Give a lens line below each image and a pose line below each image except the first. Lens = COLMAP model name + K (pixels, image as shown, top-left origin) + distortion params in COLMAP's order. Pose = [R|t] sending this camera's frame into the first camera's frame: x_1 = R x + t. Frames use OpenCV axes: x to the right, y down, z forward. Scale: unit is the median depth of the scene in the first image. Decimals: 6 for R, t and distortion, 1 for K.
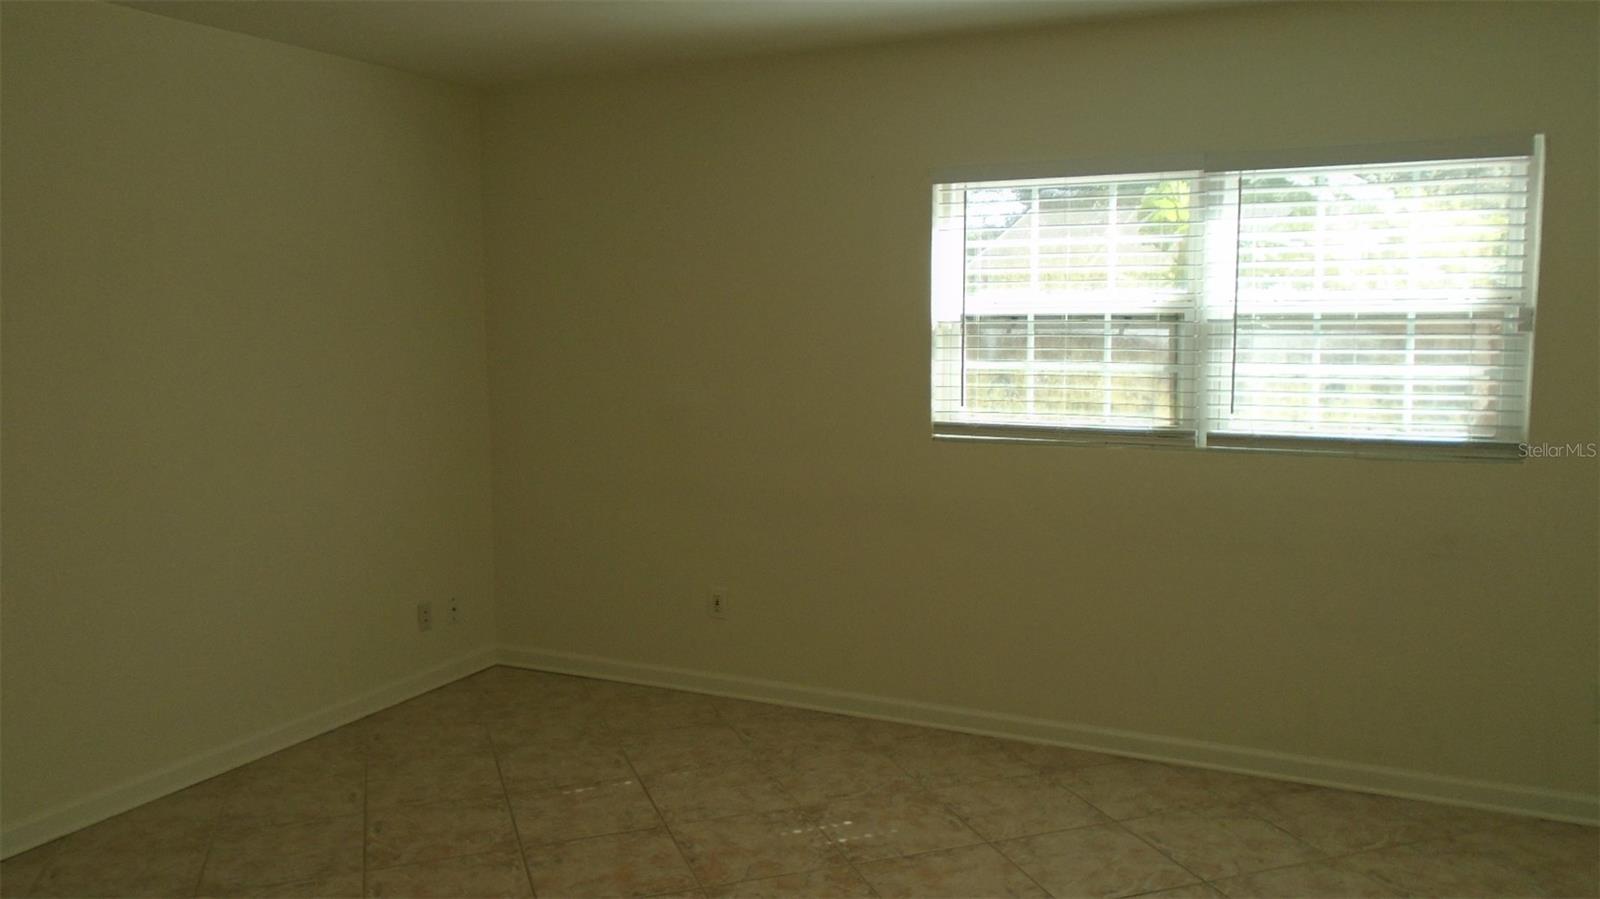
lens RADIAL K [[1247.2, 0, 783.9], [0, 1247.2, 446.1], [0, 0, 1]] dist [-0.005698, -0.010863]
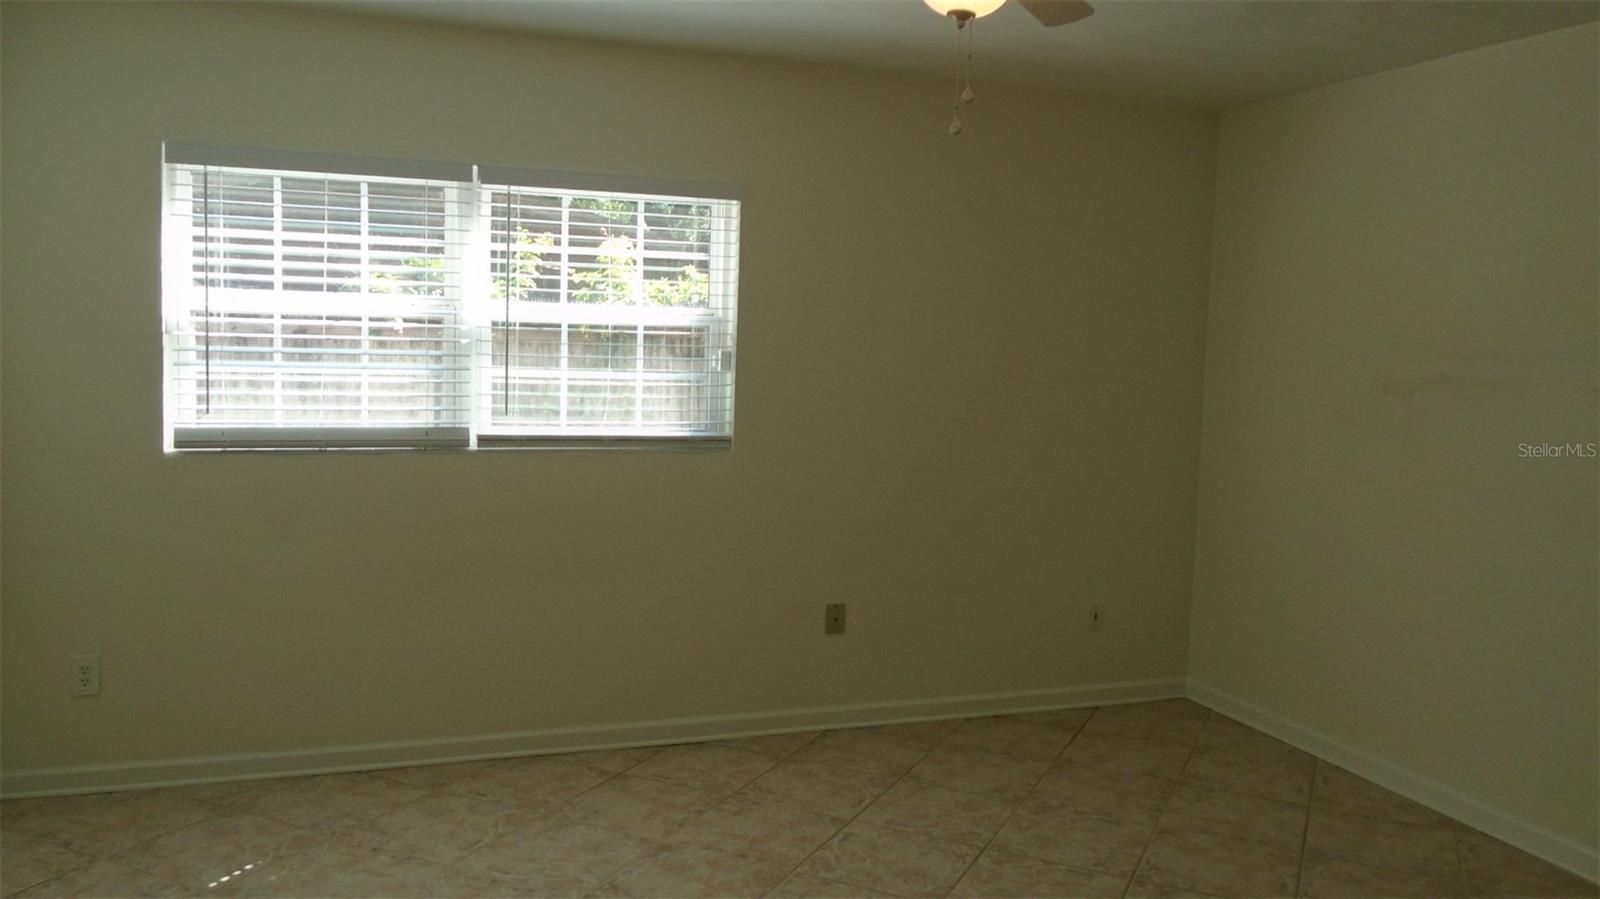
lens RADIAL K [[1247.2, 0, 783.0], [0, 1247.2, 447.7], [0, 0, 1]] dist [-0.005698, -0.010863]
pose [[0.711216, -0.040924, 0.701782, -0.222385], [0.040207, 0.999038, 0.017511, -0.008991], [-0.701823, 0.015762, 0.712177, 0.094197]]
